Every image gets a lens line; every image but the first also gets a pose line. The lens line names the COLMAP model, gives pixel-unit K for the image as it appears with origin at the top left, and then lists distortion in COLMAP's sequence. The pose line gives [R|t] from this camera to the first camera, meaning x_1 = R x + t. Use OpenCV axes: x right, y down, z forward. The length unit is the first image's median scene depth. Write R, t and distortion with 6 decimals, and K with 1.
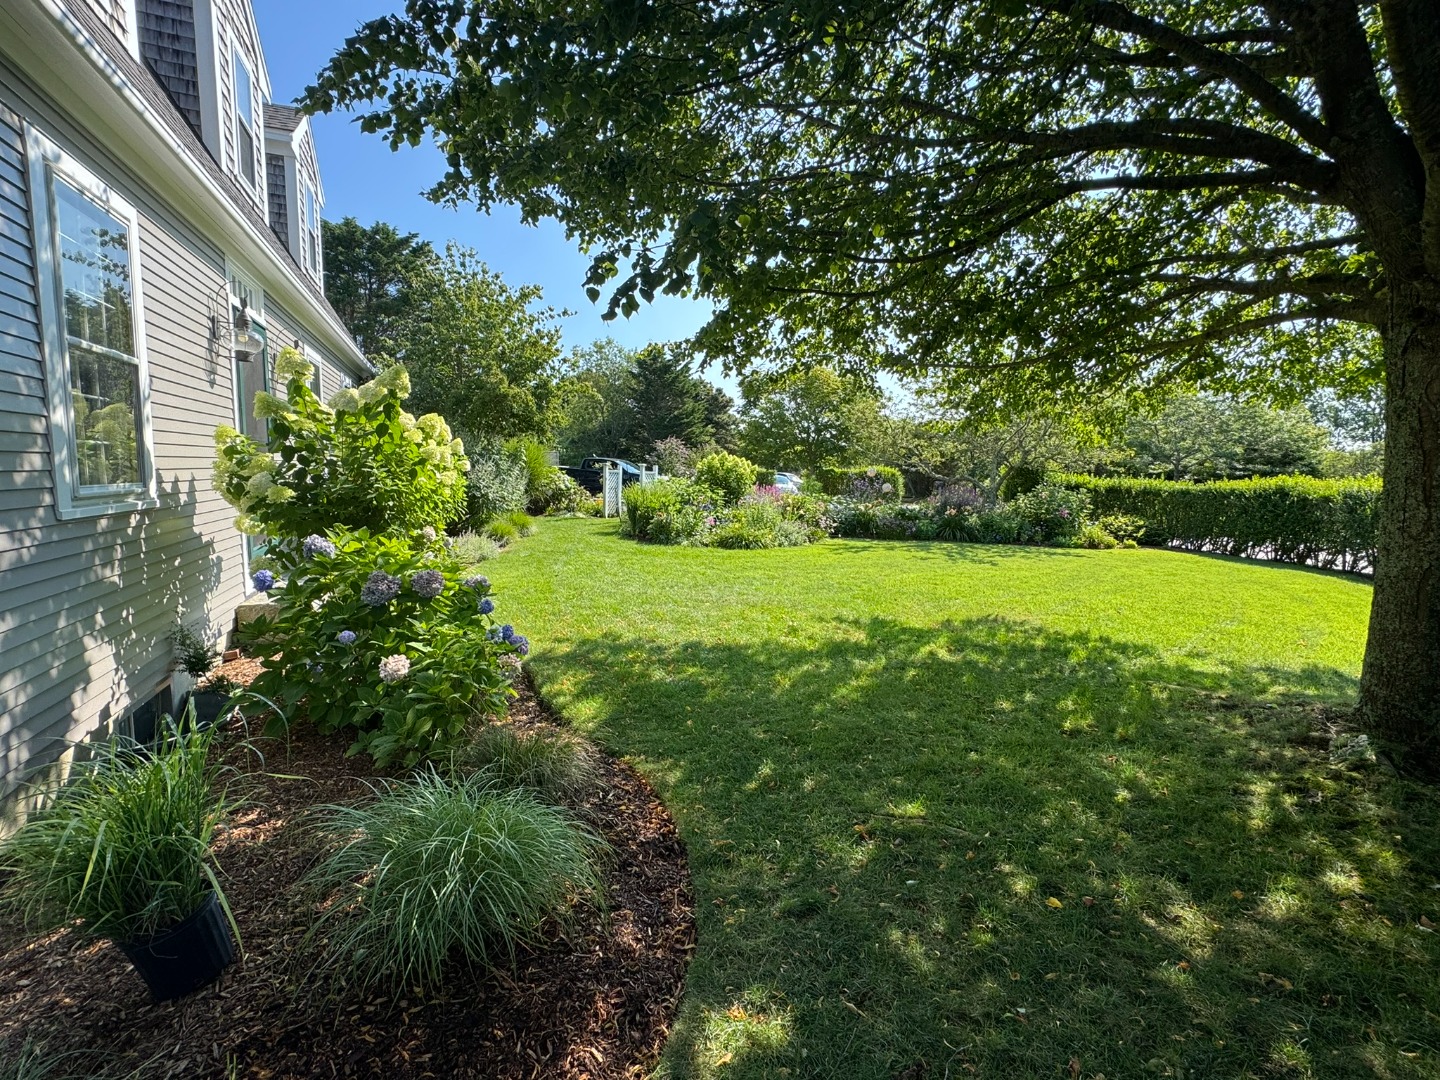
lens RADIAL K [[636.2, 0, 720.0], [0, 636.2, 540.0], [0, 0, 1]] dist [-0.000486, 0.000111]
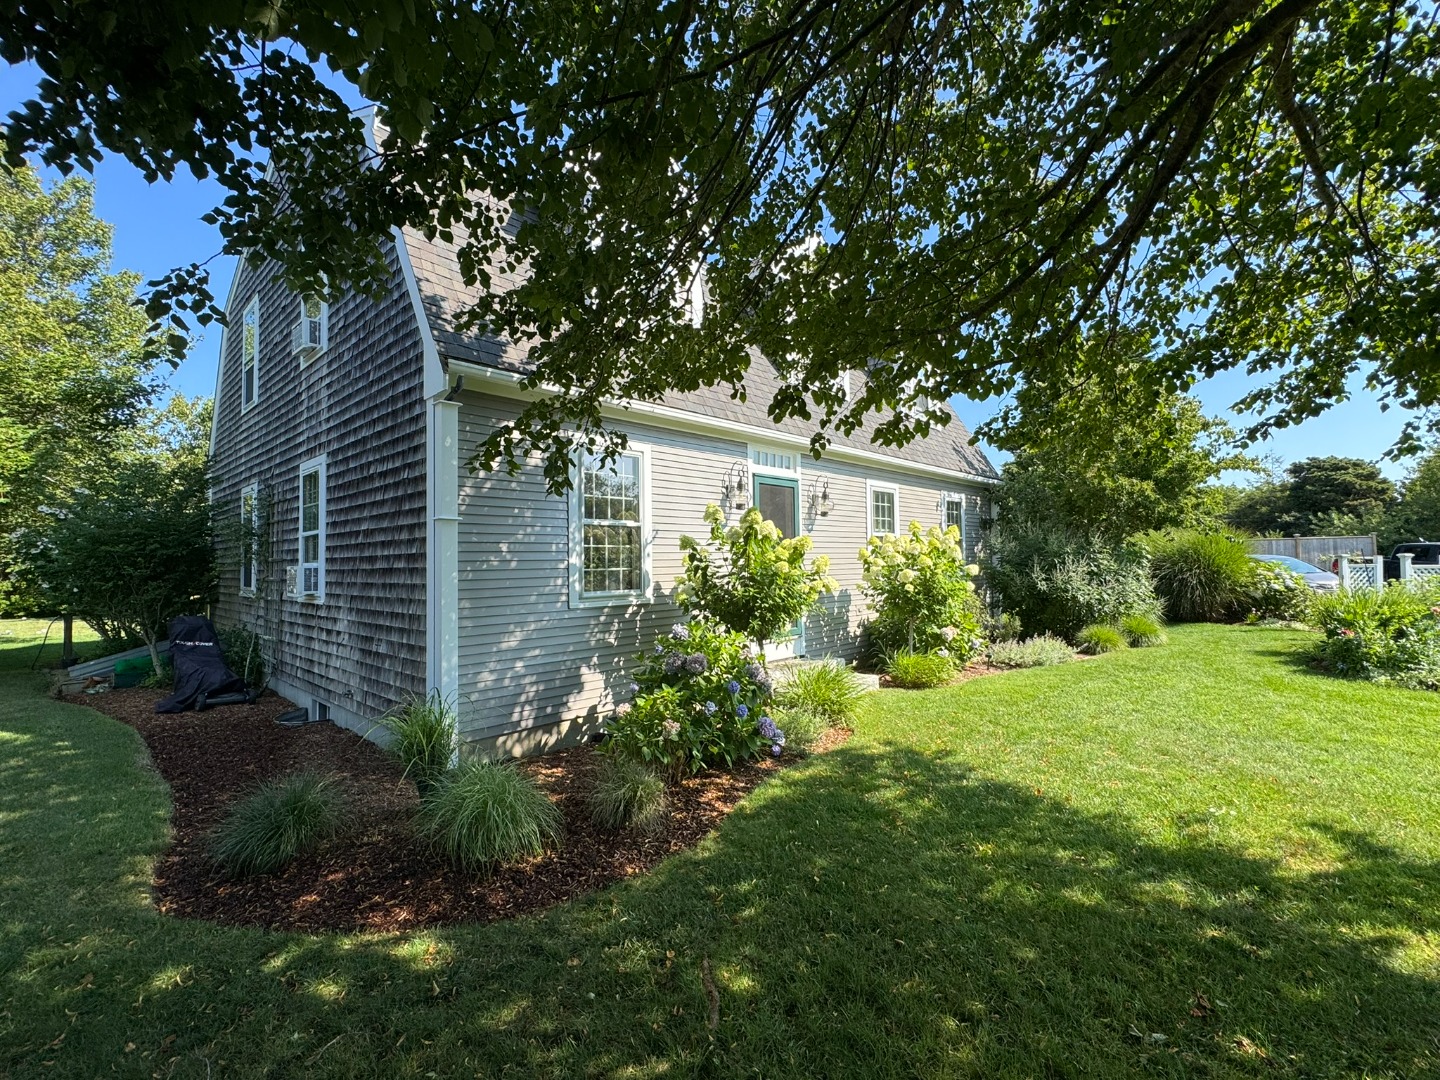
lens RADIAL K [[636.2, 0, 720.0], [0, 636.2, 540.0], [0, 0, 1]] dist [-0.000486, 0.000111]
pose [[0.417401, -0.062319, -0.906583, 0.633383], [-0.075624, 0.991803, -0.102995, -0.044096], [0.905570, 0.111549, 0.409267, 0.323638]]
